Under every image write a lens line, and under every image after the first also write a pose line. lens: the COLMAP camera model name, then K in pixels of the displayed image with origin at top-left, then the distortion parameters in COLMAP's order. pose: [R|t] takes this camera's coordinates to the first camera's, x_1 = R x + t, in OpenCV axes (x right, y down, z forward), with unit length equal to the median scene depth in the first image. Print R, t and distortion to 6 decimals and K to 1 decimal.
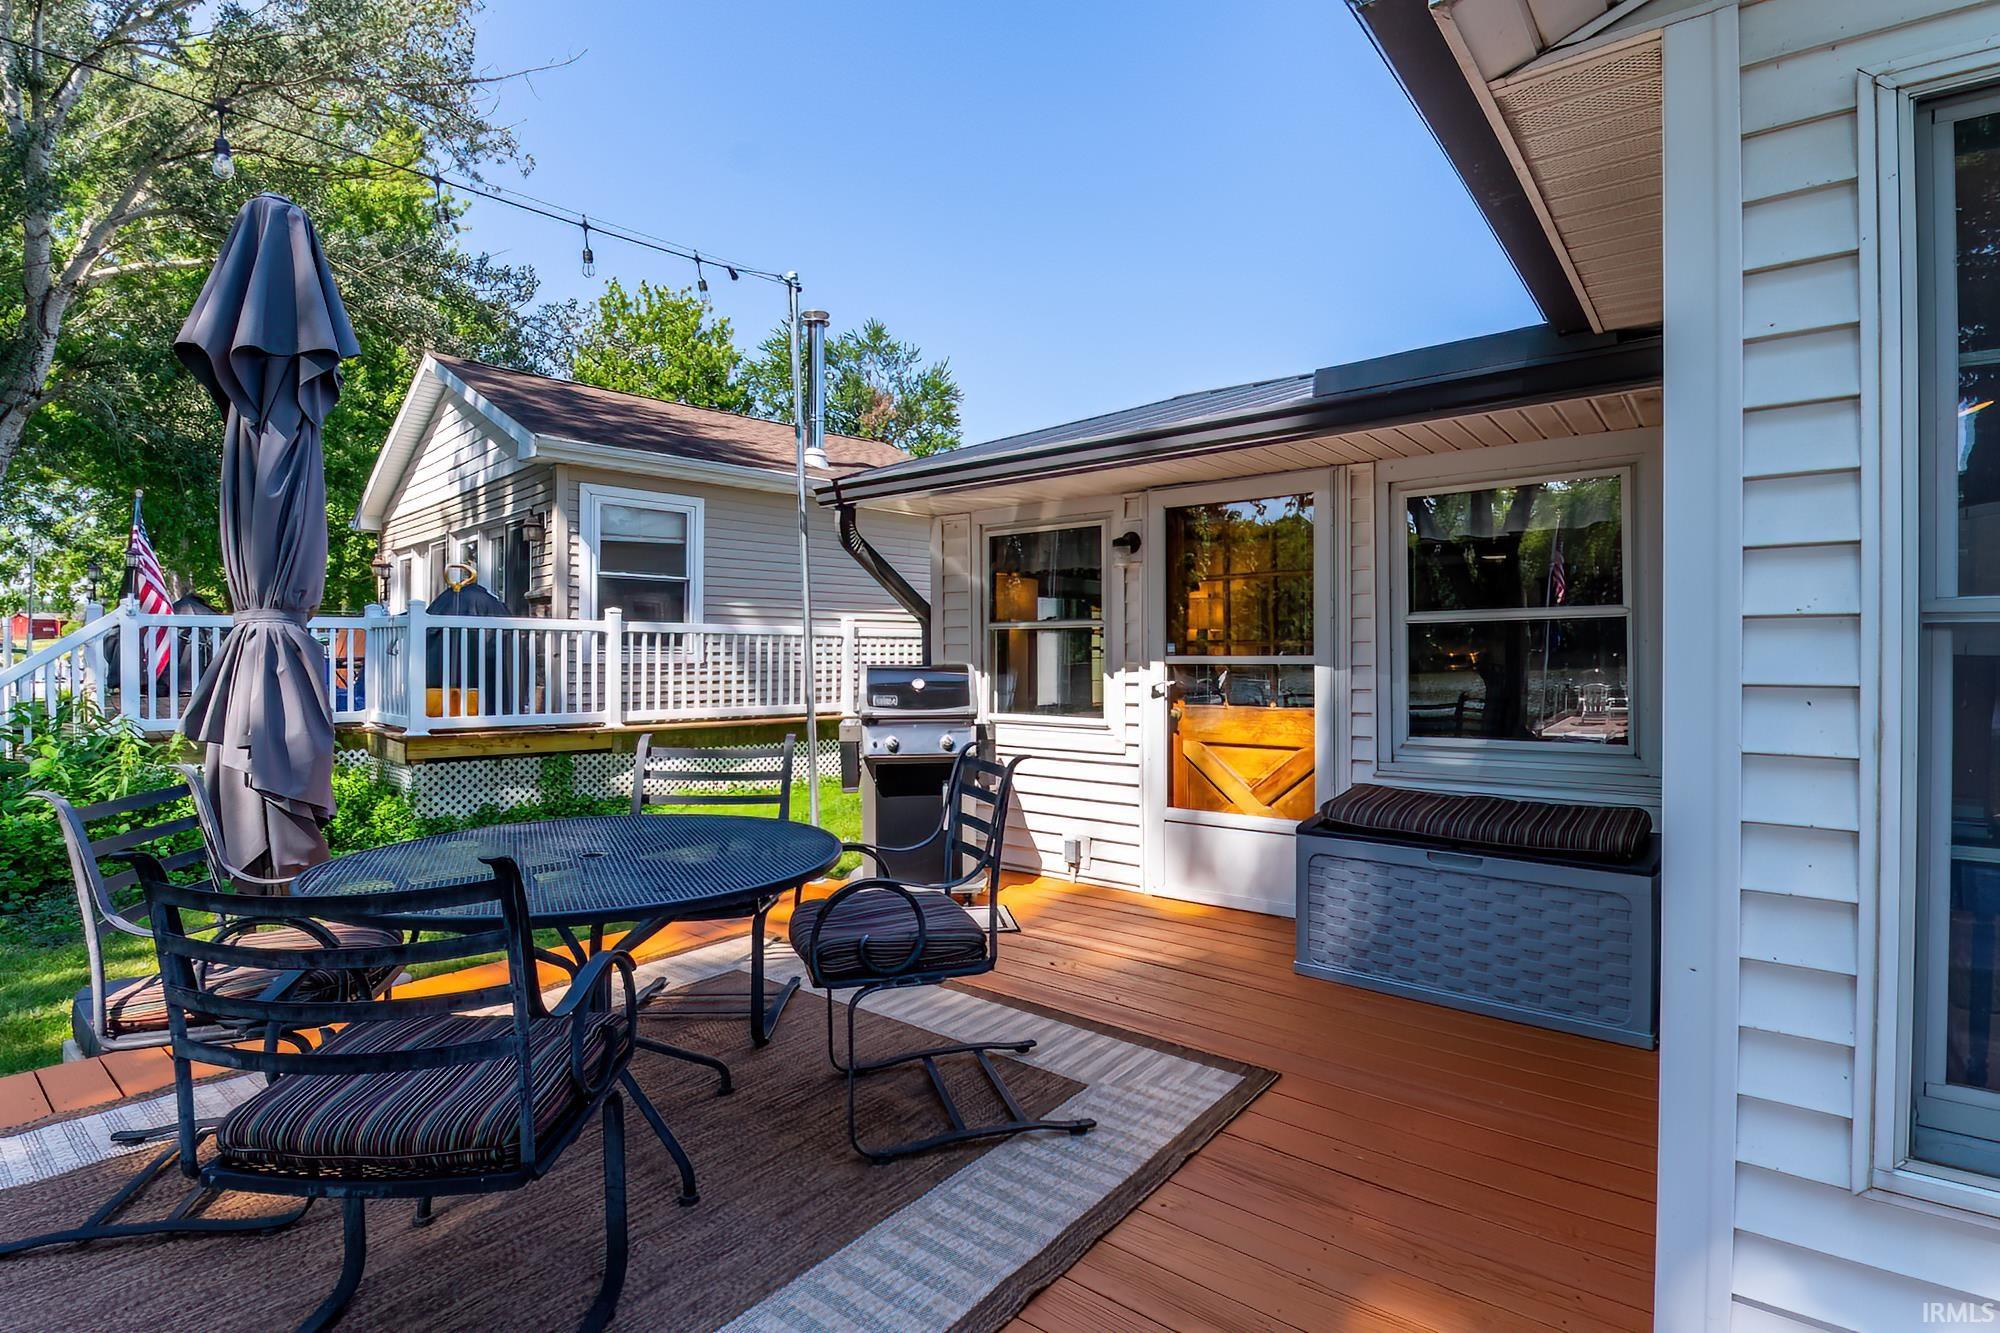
lens RADIAL K [[967.1, 0, 998.8], [0, 967.1, 664.6], [0, 0, 1]] dist [-0.002514, 0.002086]
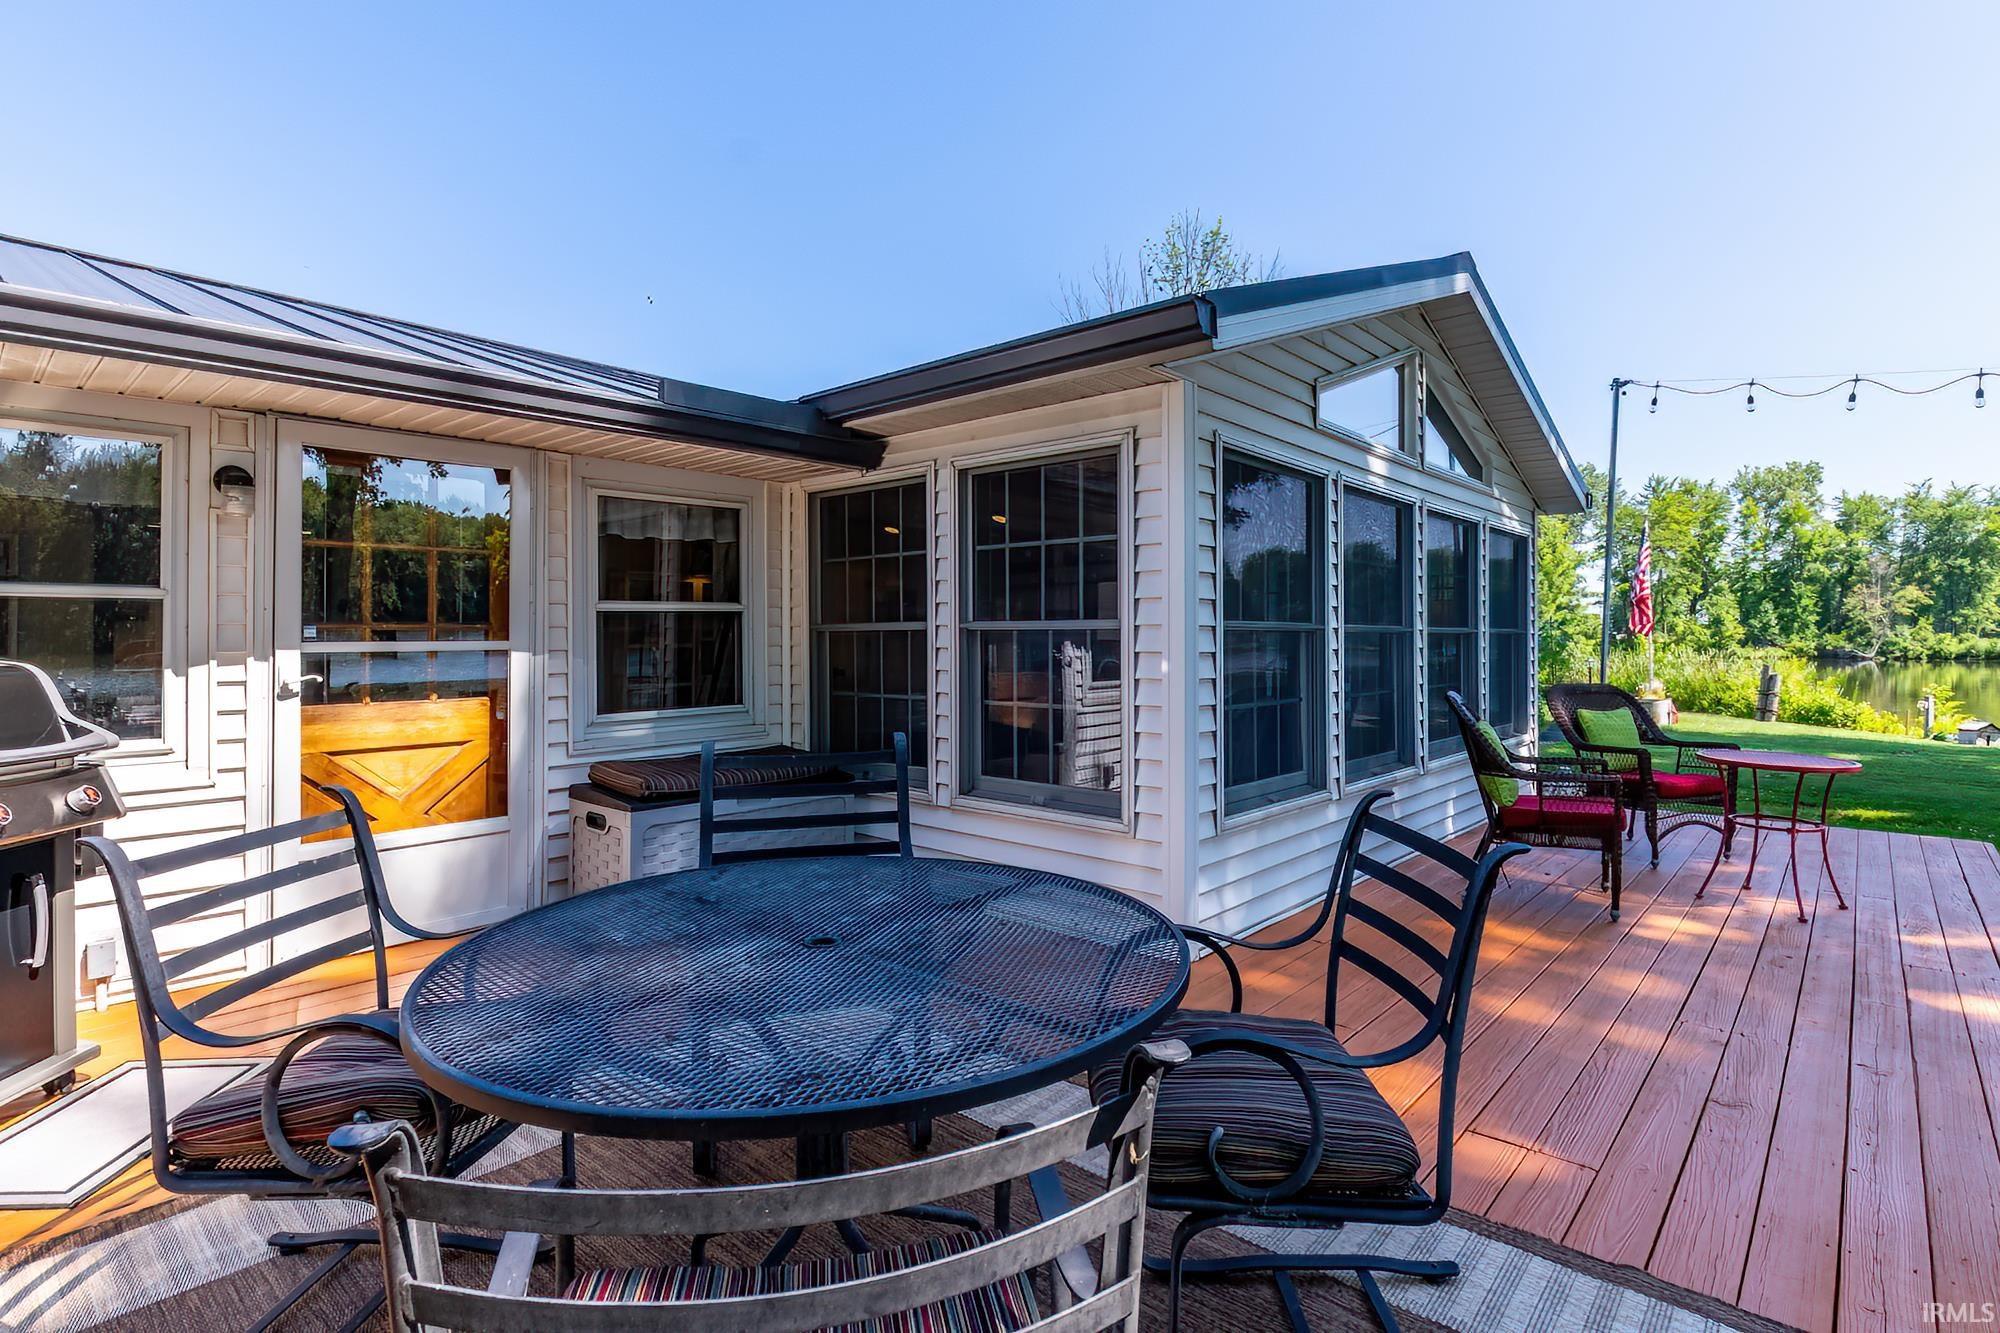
lens RADIAL K [[967.1, 0, 996.4], [0, 967.1, 613.4], [0, 0, 1]] dist [-0.002514, 0.002086]
pose [[0.056877, 0.027048, 0.998015, -0.256922], [0.012819, 0.999531, -0.027820, -0.001598], [-0.998299, 0.014376, 0.056504, 0.198991]]
